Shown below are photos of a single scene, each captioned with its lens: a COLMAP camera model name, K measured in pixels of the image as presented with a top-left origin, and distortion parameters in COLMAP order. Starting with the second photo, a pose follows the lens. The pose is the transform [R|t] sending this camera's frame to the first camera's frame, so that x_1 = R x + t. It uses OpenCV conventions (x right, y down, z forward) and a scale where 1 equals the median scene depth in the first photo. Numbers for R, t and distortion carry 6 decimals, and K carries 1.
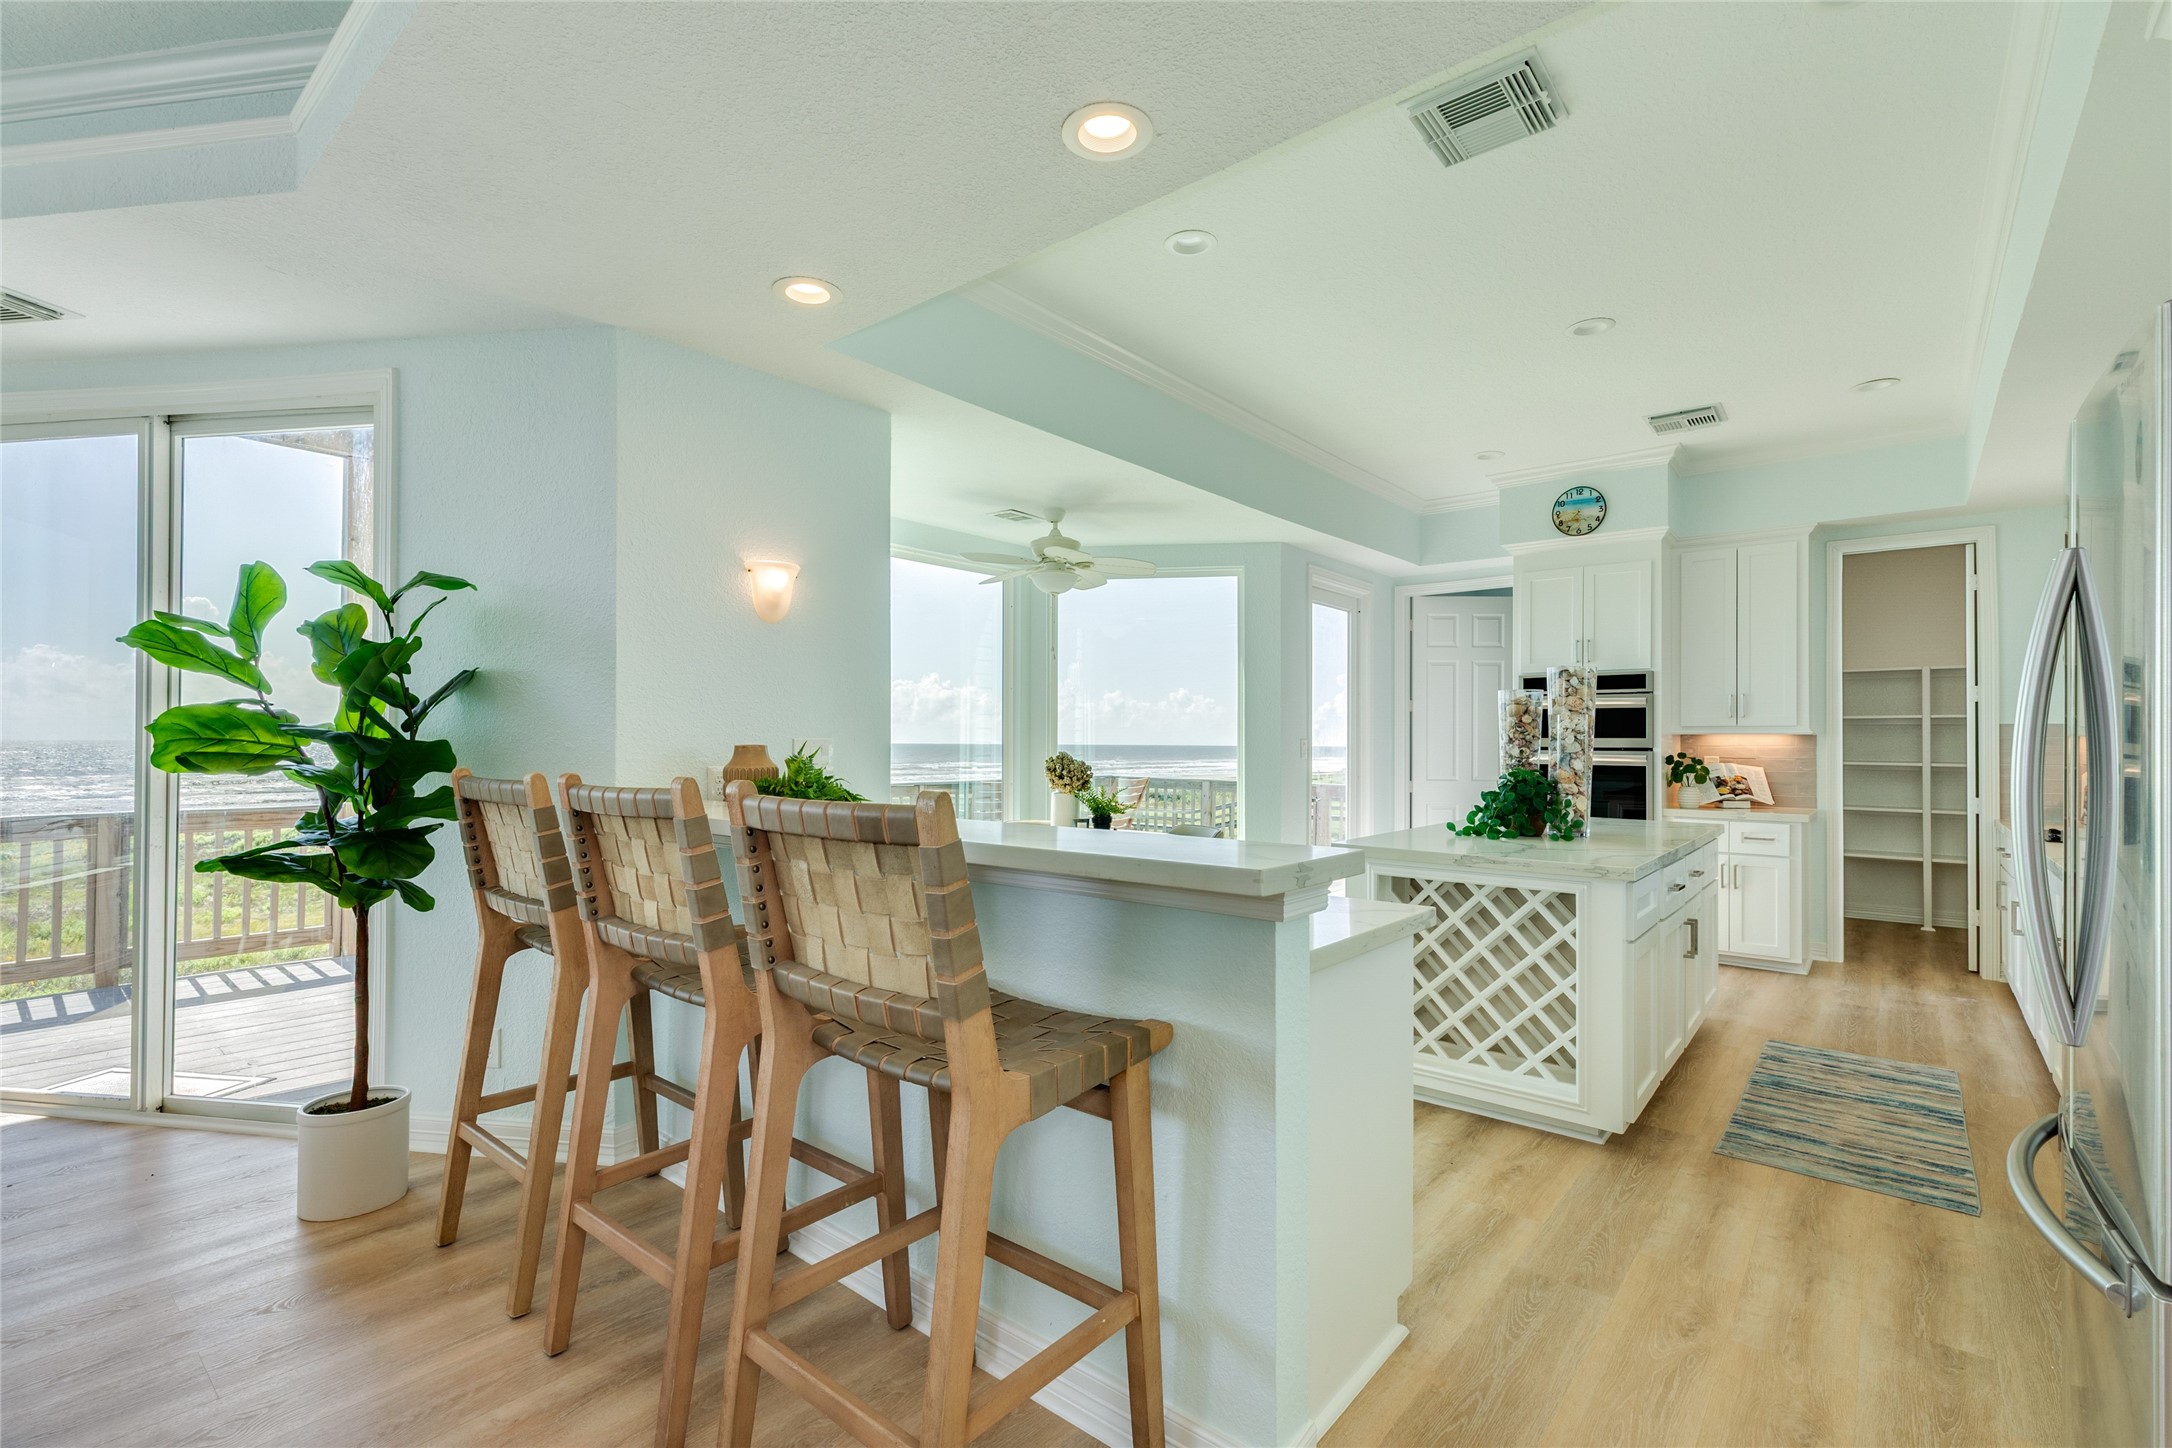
lens RADIAL K [[970.3, 0, 1080.5], [0, 970.3, 728.6], [0, 0, 1]] dist [0.004108, 0.000099]
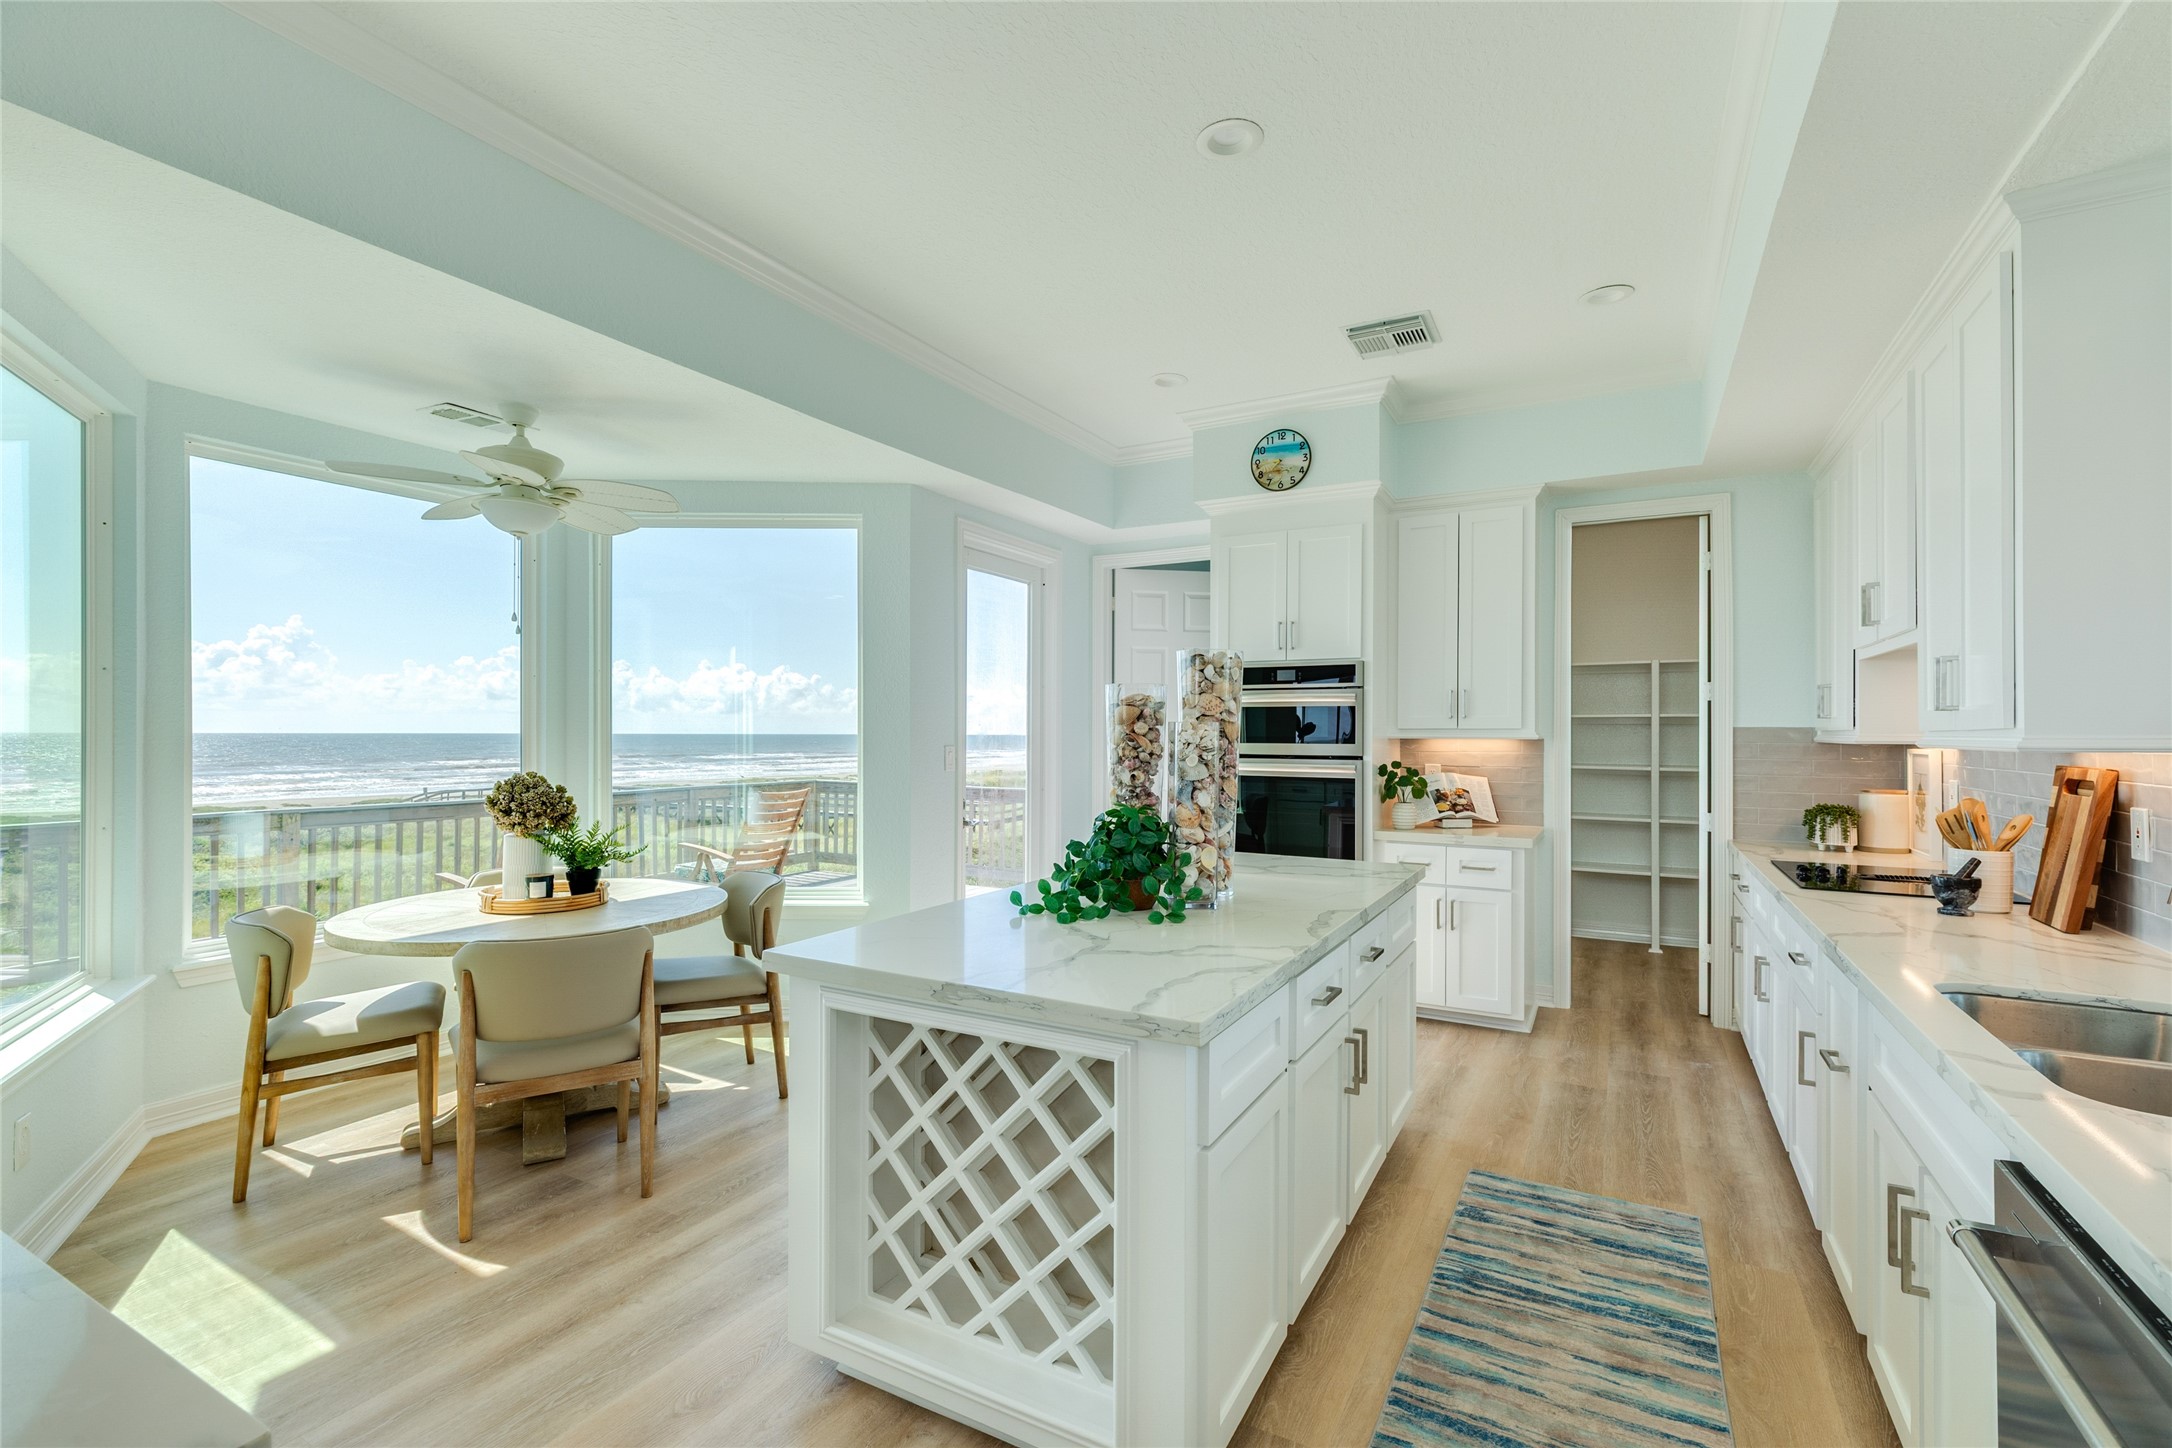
lens RADIAL K [[970.3, 0, 1083.0], [0, 970.3, 728.6], [0, 0, 1]] dist [0.004108, 0.000099]
pose [[0.982059, -0.002444, 0.188560, 0.239998], [0.000458, 0.999944, 0.010574, -0.013449], [-0.188575, -0.010298, 0.982005, 0.290099]]
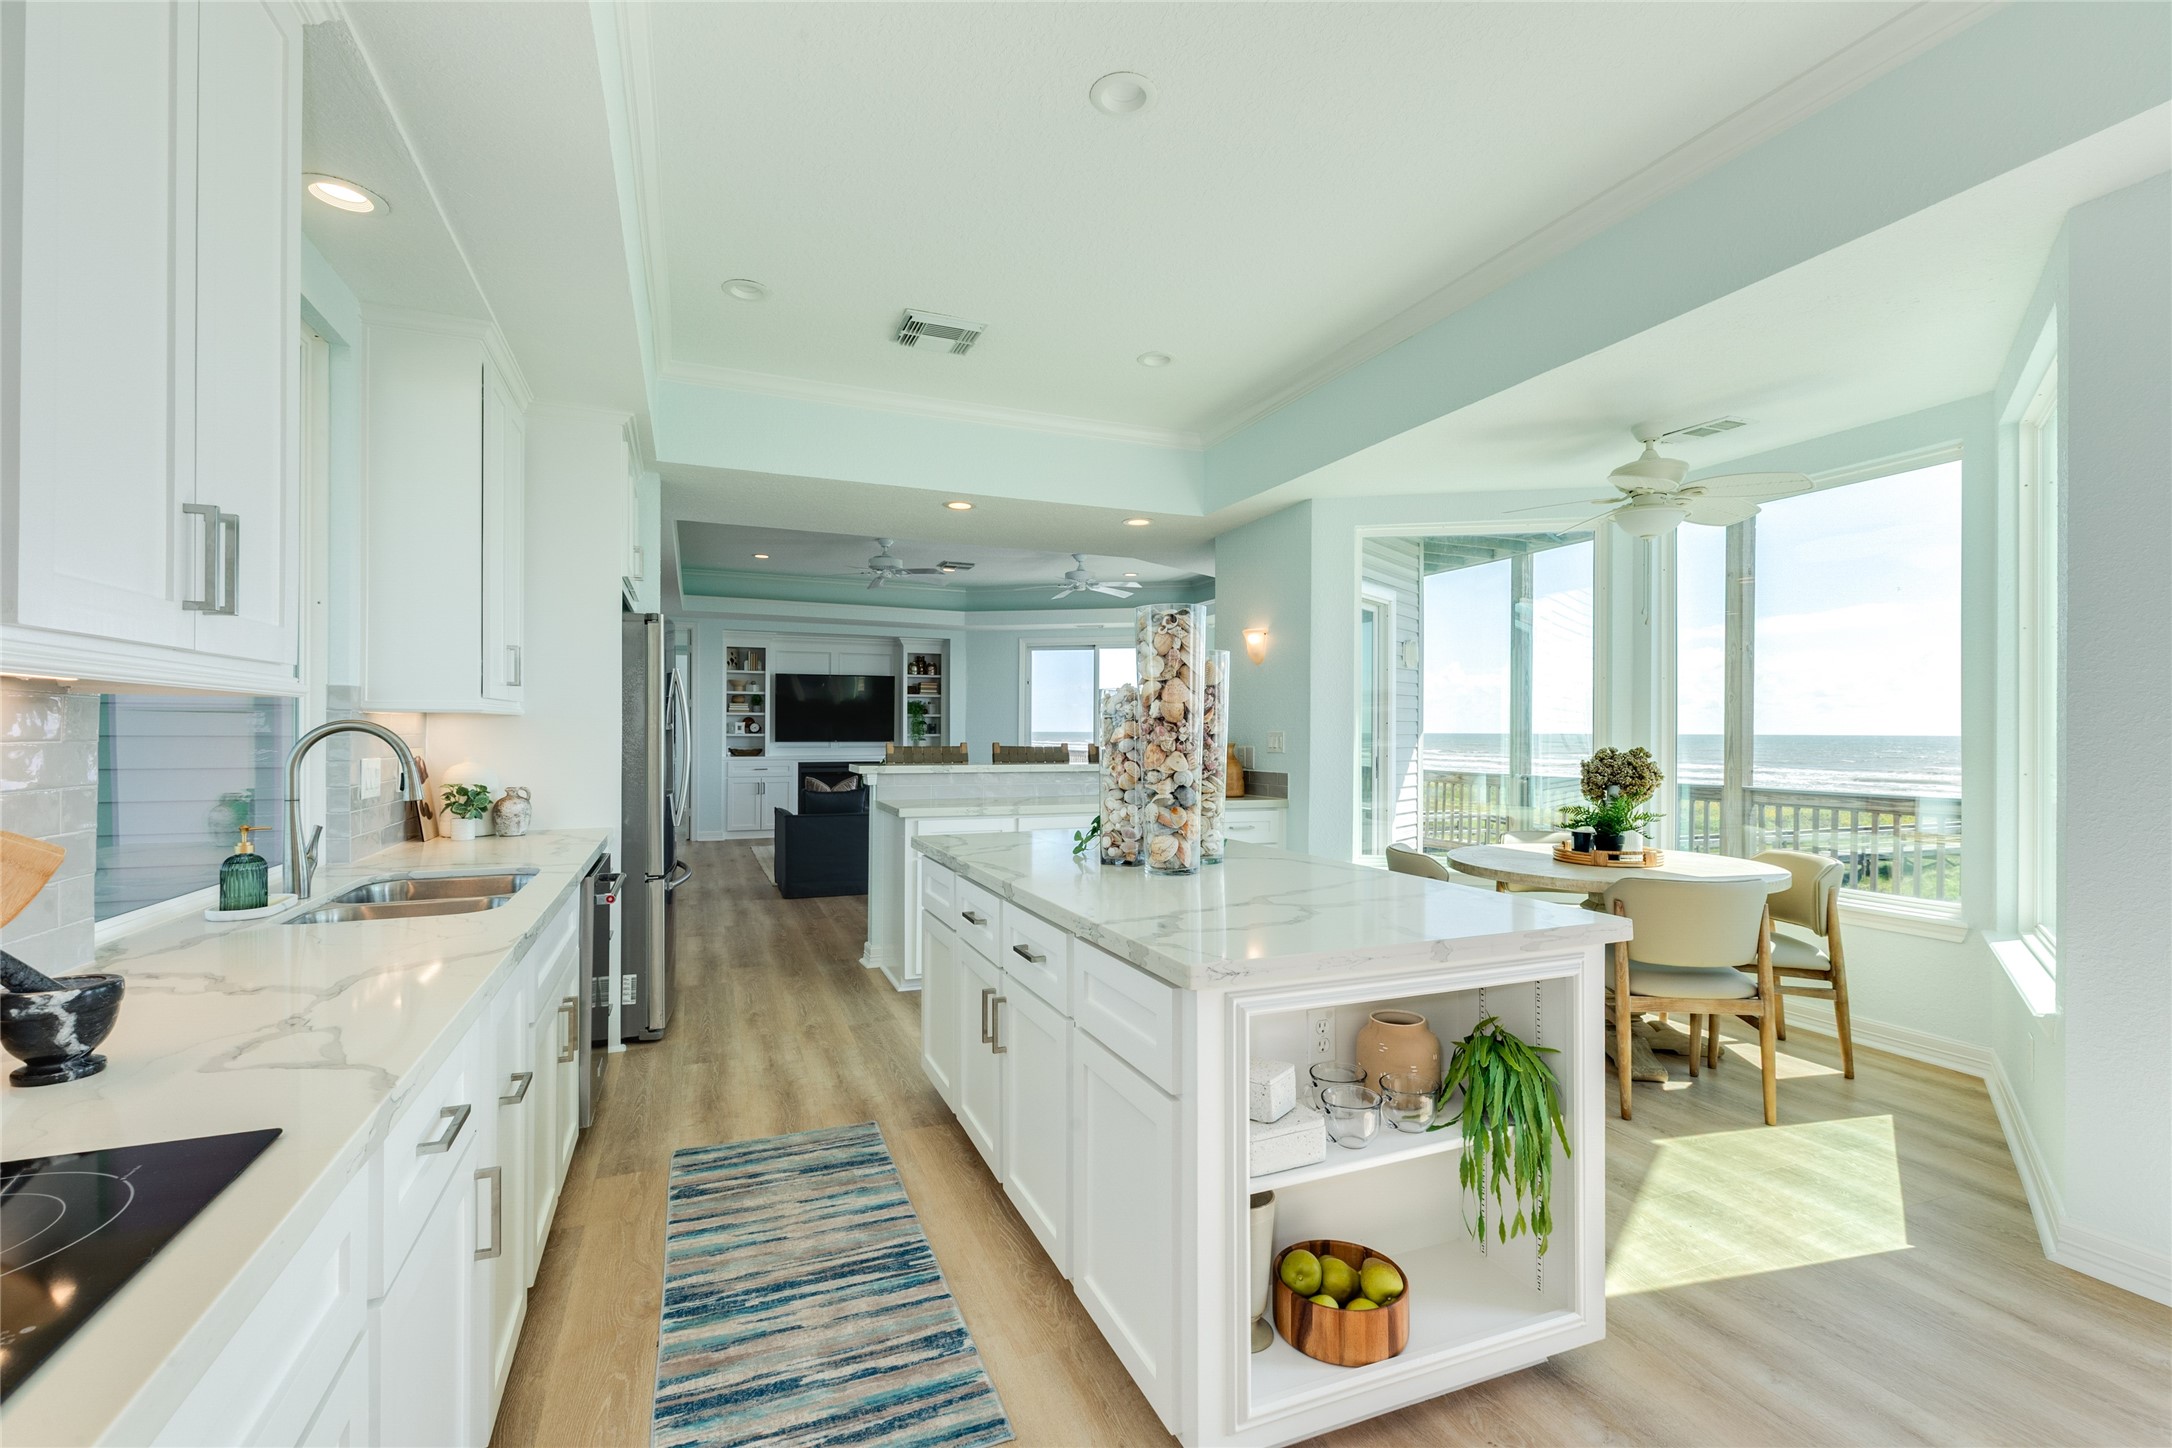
lens RADIAL K [[970.3, 0, 1094.1], [0, 970.3, 725.9], [0, 0, 1]] dist [0.004108, 0.000099]
pose [[-0.465370, -0.011974, -0.885035, 0.891522], [0.006848, 0.999830, -0.017129, 0.018170], [0.885090, -0.014032, -0.465209, 1.029684]]
